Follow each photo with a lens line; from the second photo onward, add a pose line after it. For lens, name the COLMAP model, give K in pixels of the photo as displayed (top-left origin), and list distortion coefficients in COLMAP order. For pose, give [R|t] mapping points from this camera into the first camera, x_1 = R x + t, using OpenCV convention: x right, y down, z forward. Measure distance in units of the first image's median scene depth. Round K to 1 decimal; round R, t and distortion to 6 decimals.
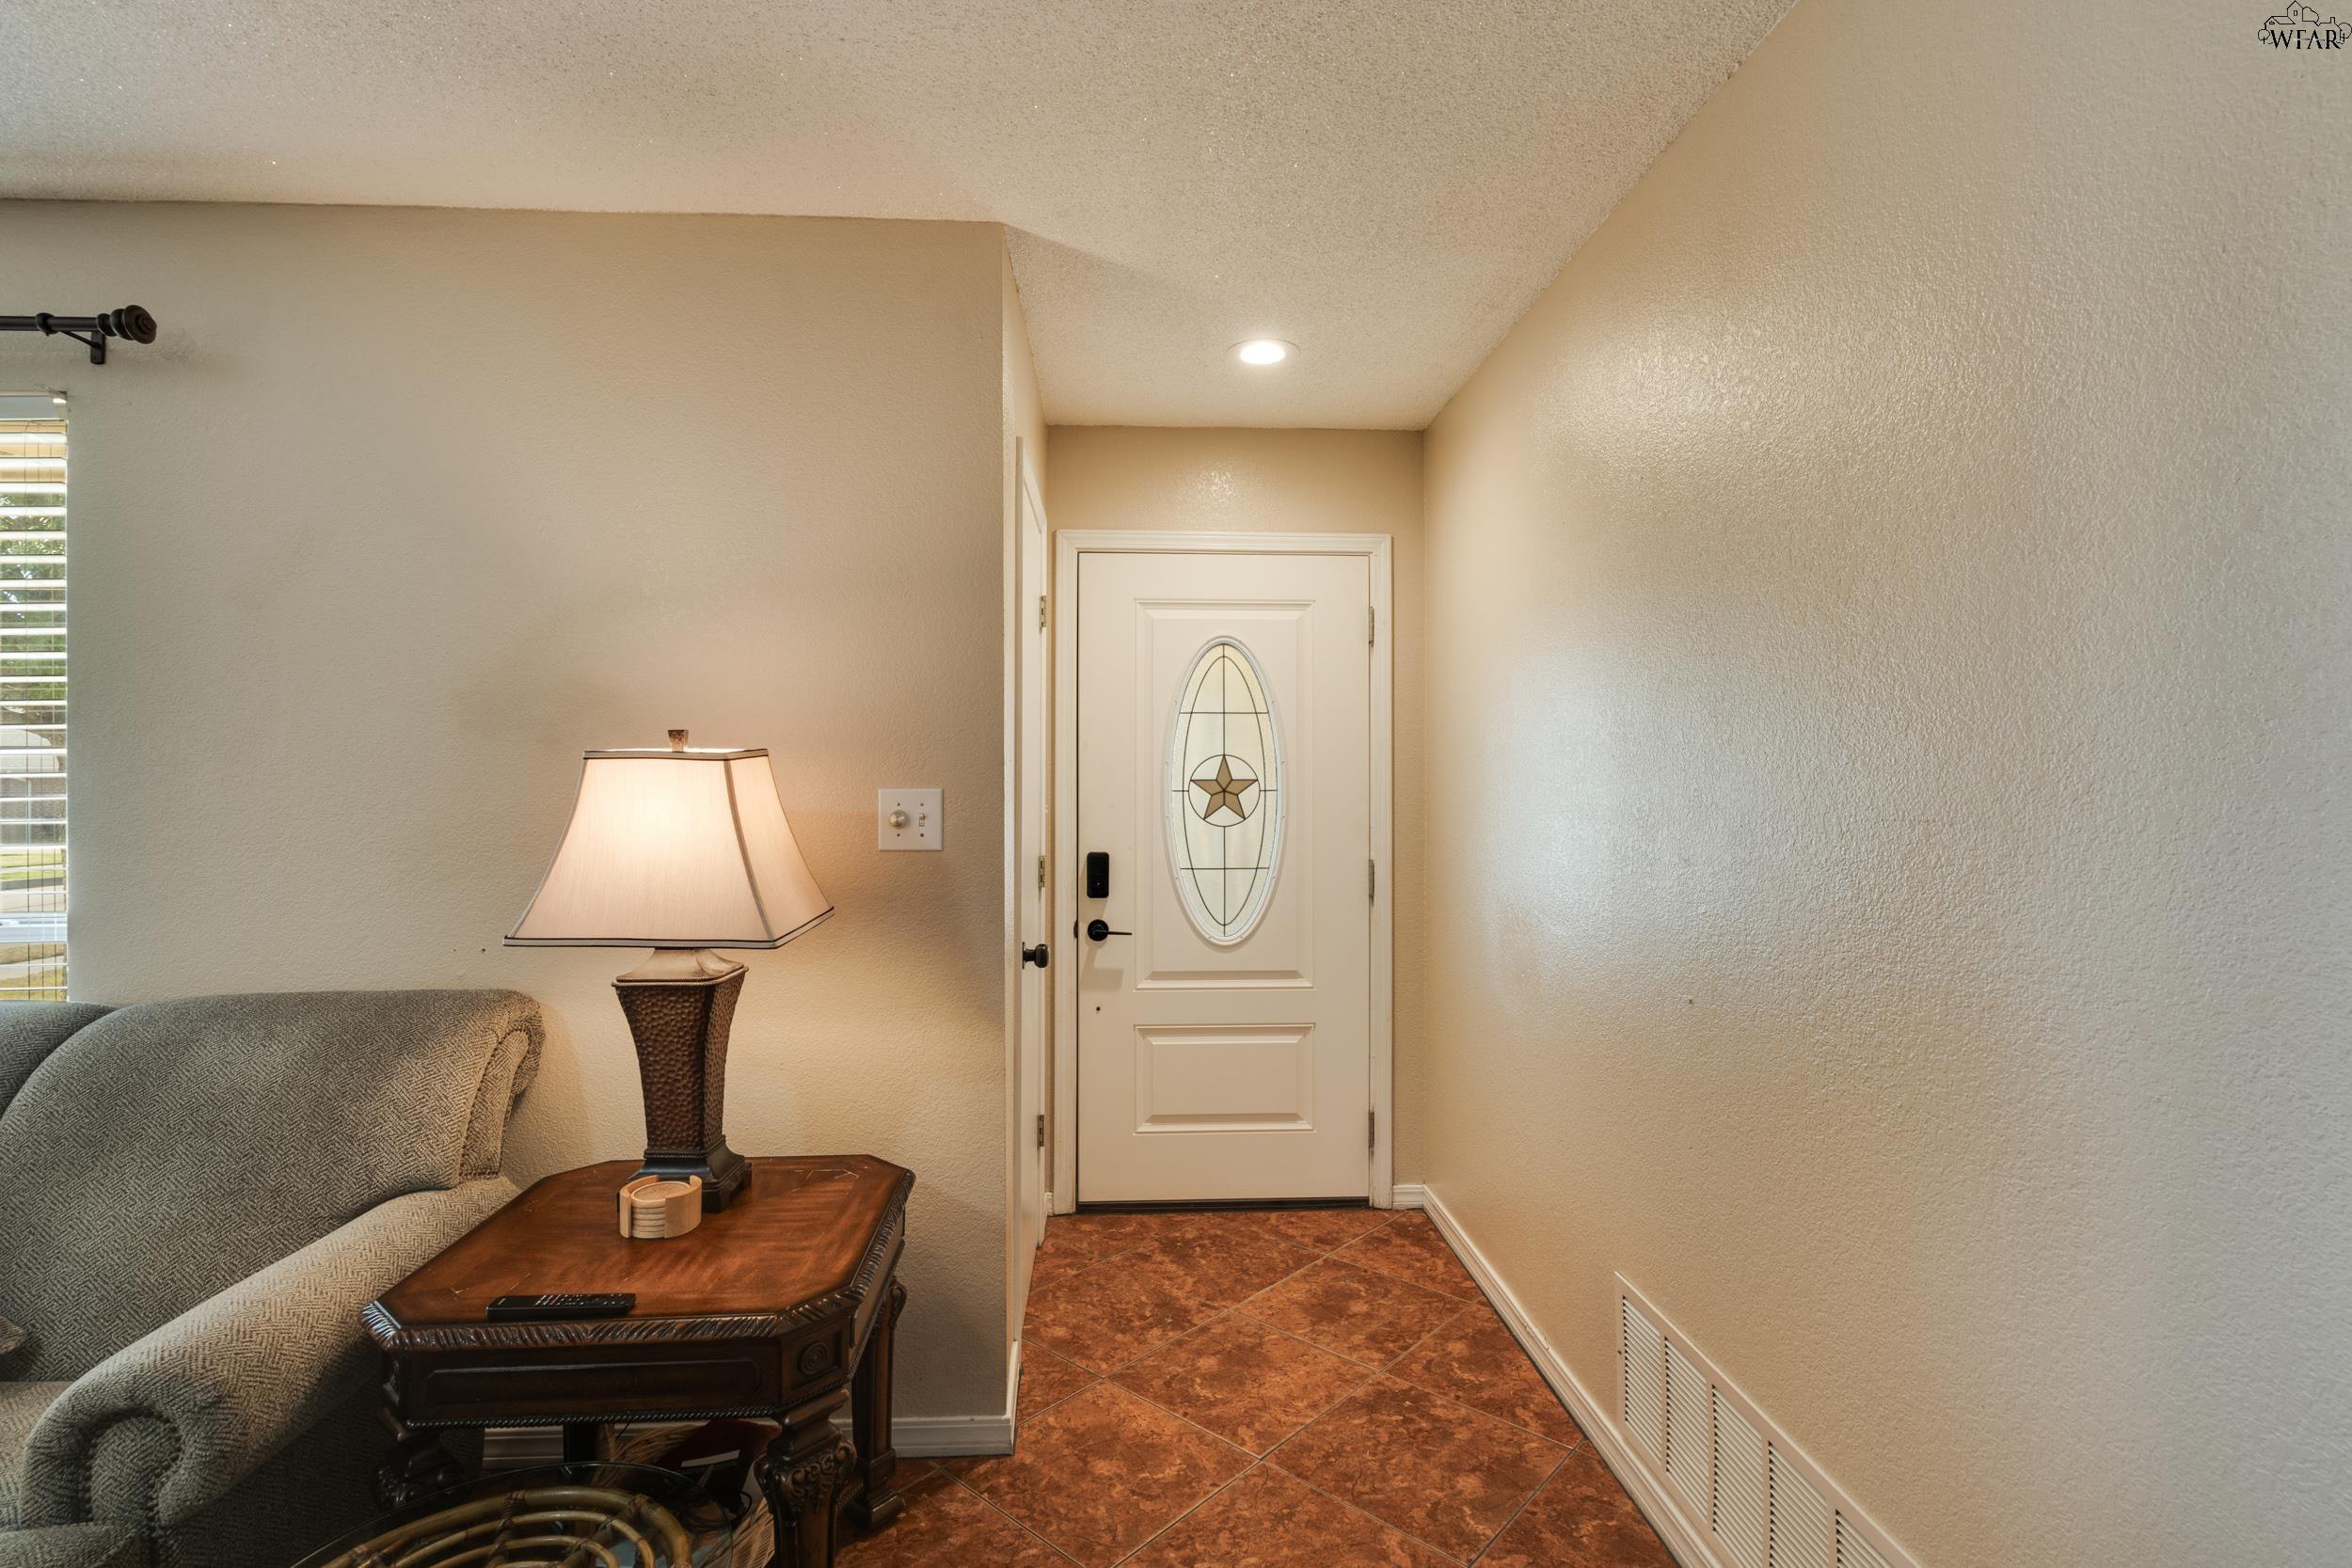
lens RADIAL K [[1117.2, 0, 1171.8], [0, 1117.2, 781.6], [0, 0, 1]] dist [0.000004, 0.000732]
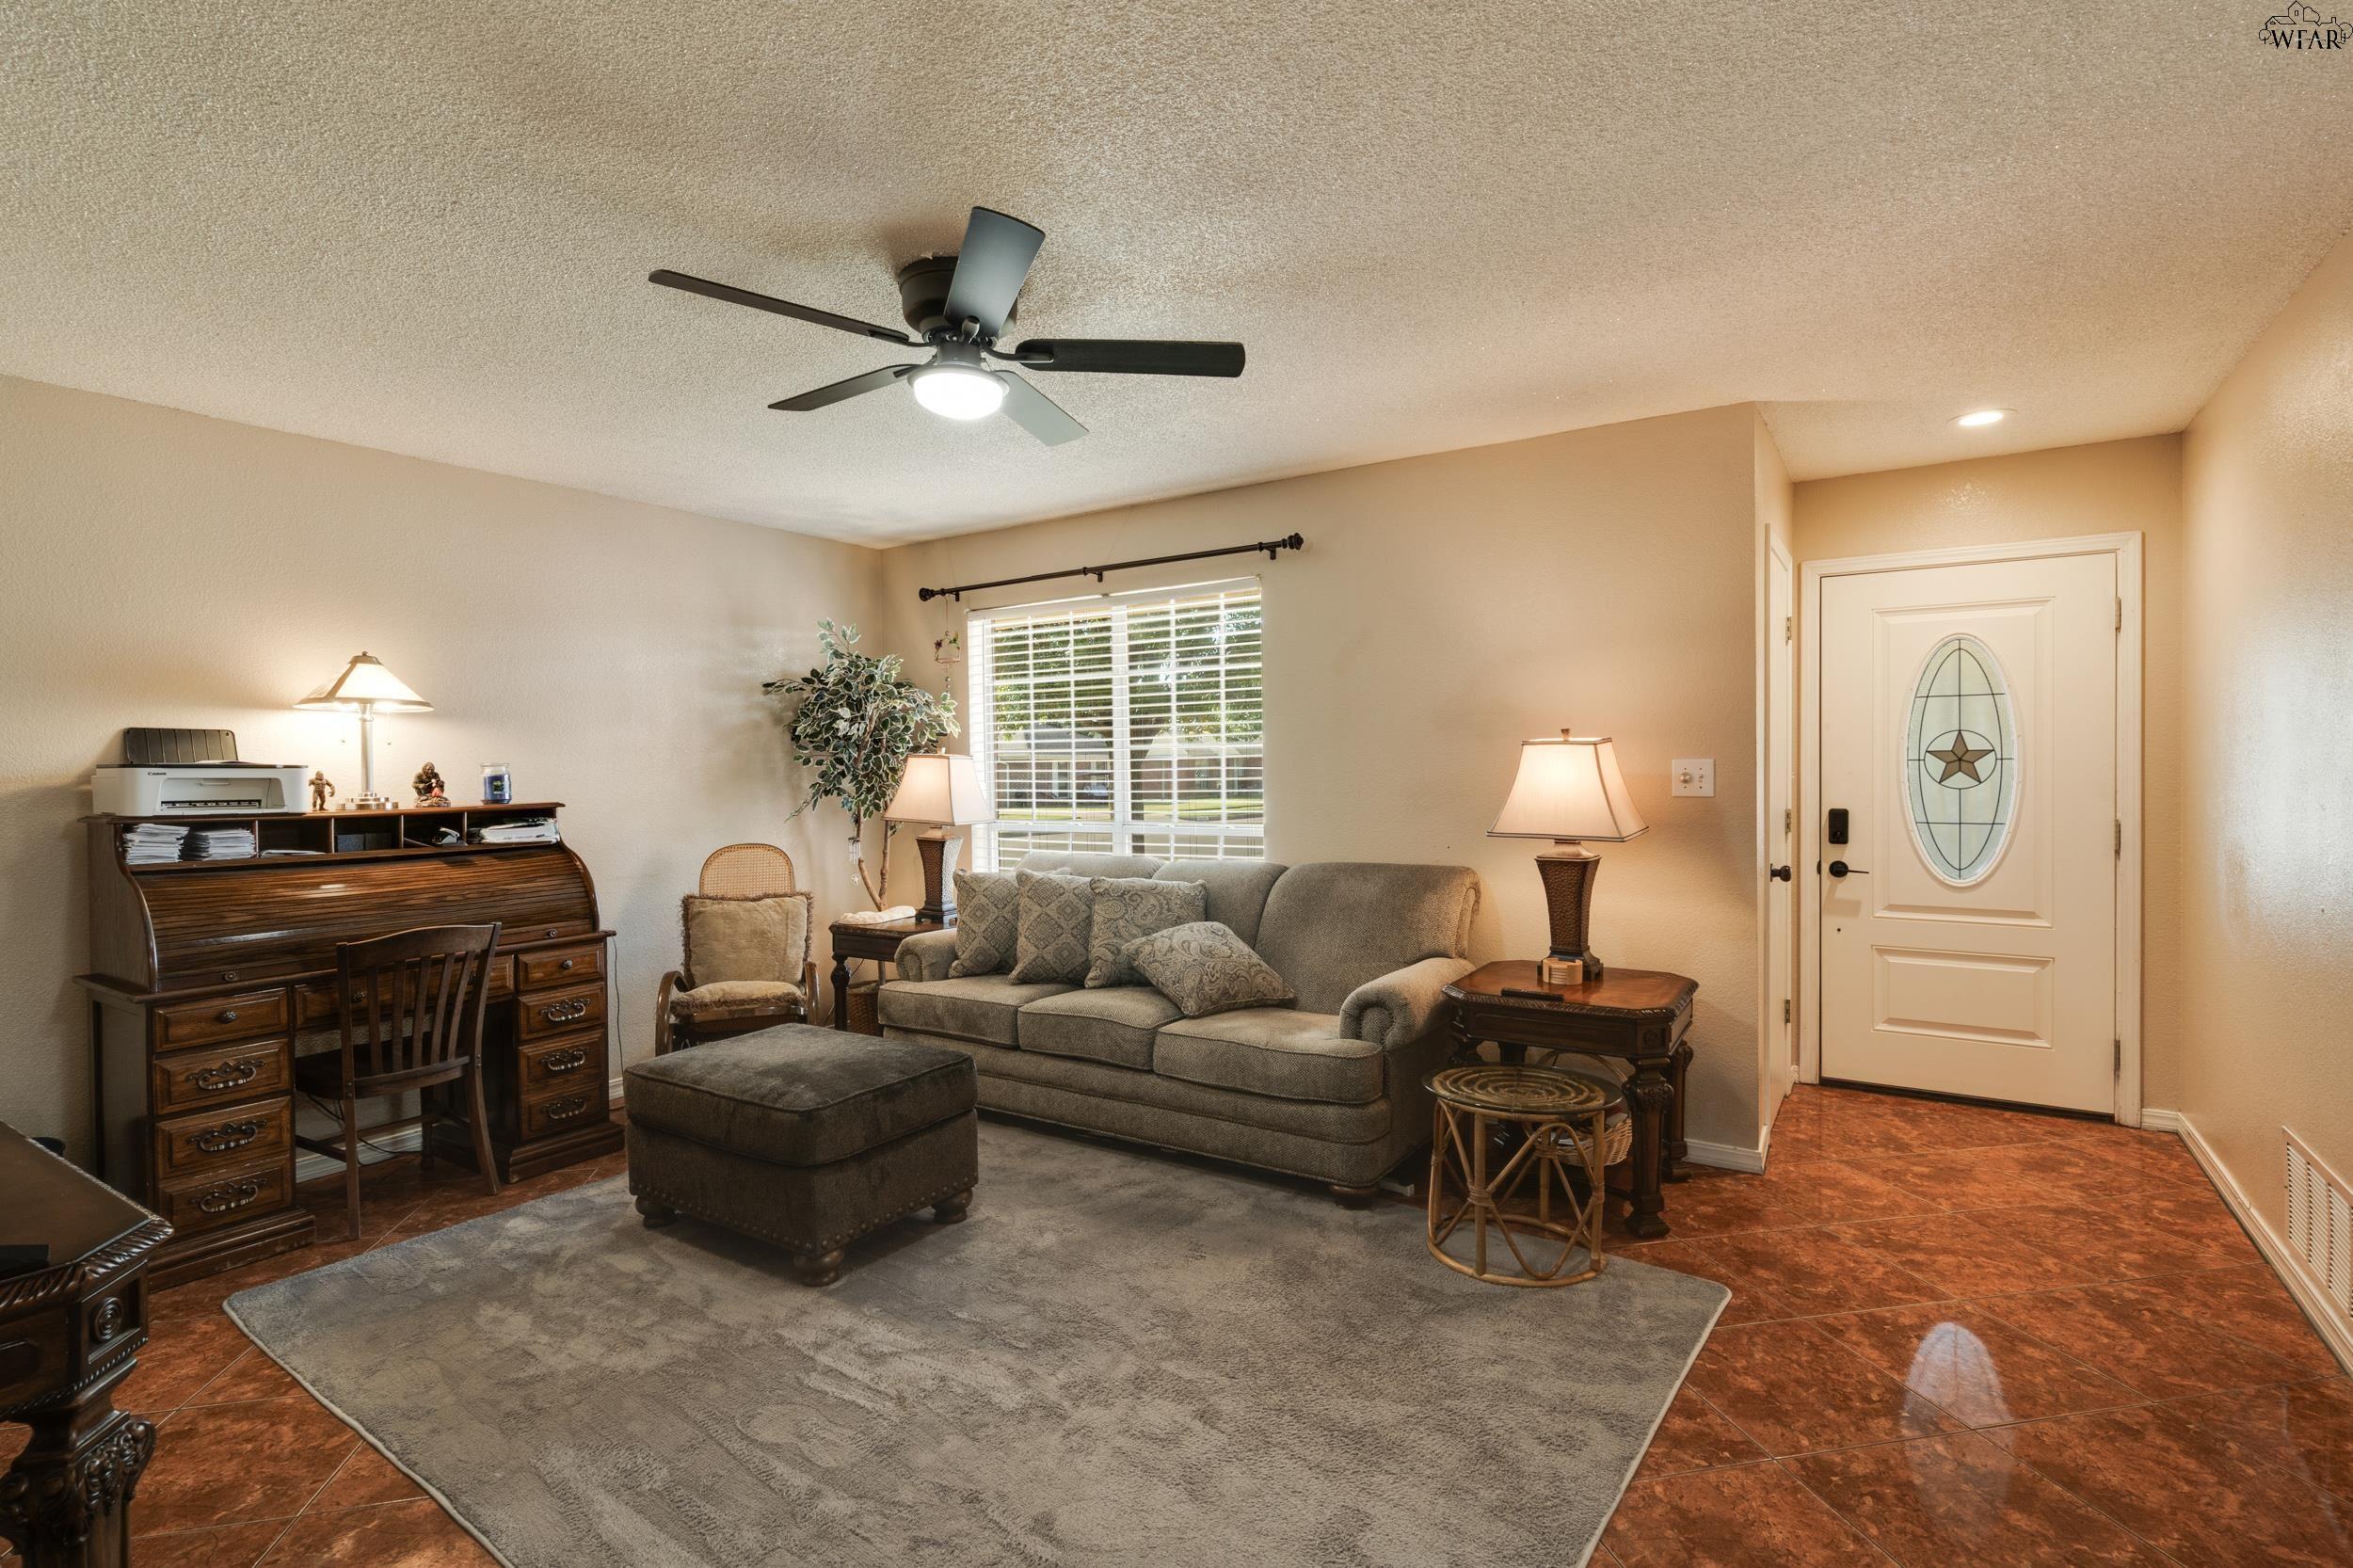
lens RADIAL K [[1117.8, 0, 1172.3], [0, 1117.8, 781.6], [0, 0, 1]] dist [0.000004, 0.000732]
pose [[0.806936, 0.001257, -0.590637, 0.102251], [0.011164, 0.999787, 0.017380, 0.001912], [0.590533, -0.020619, 0.806750, -0.666805]]
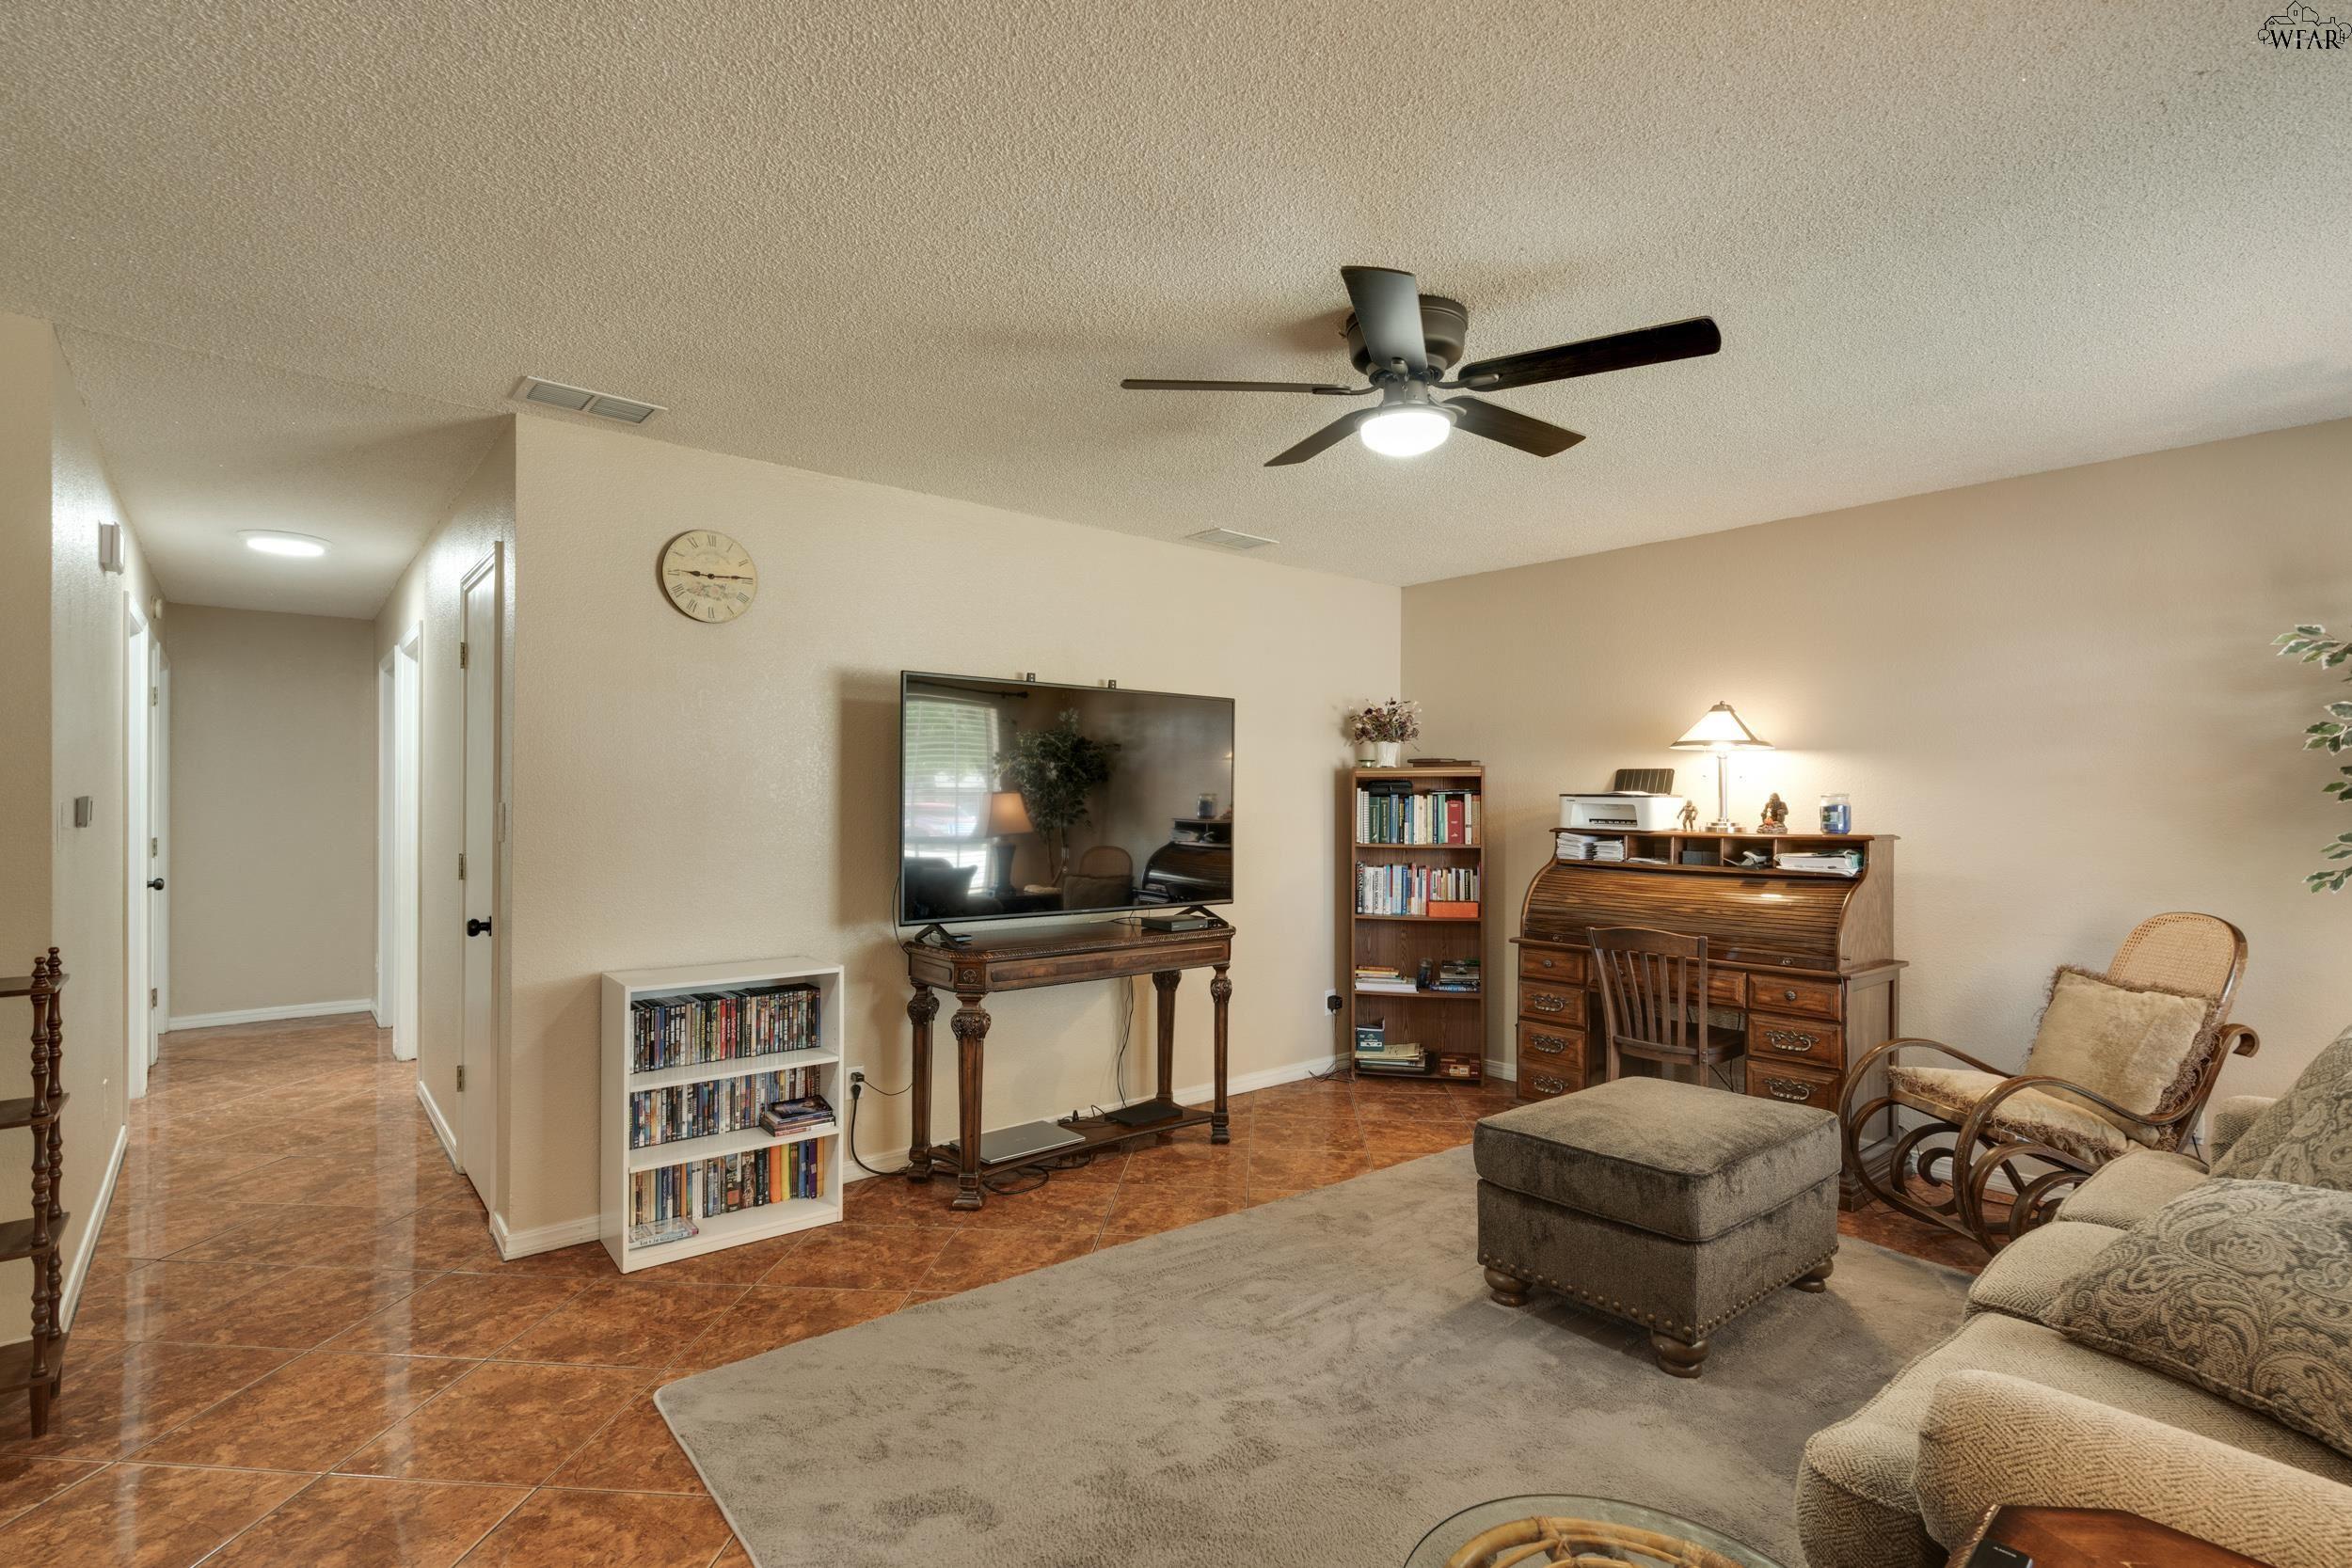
lens RADIAL K [[1117.2, 0, 1171.8], [0, 1117.2, 781.6], [0, 0, 1]] dist [0.000004, 0.000732]
pose [[-0.805248, -0.007805, -0.592886, 0.124841], [0.001439, 0.999885, -0.015118, -0.001841], [0.592936, -0.013027, -0.805144, 0.761113]]
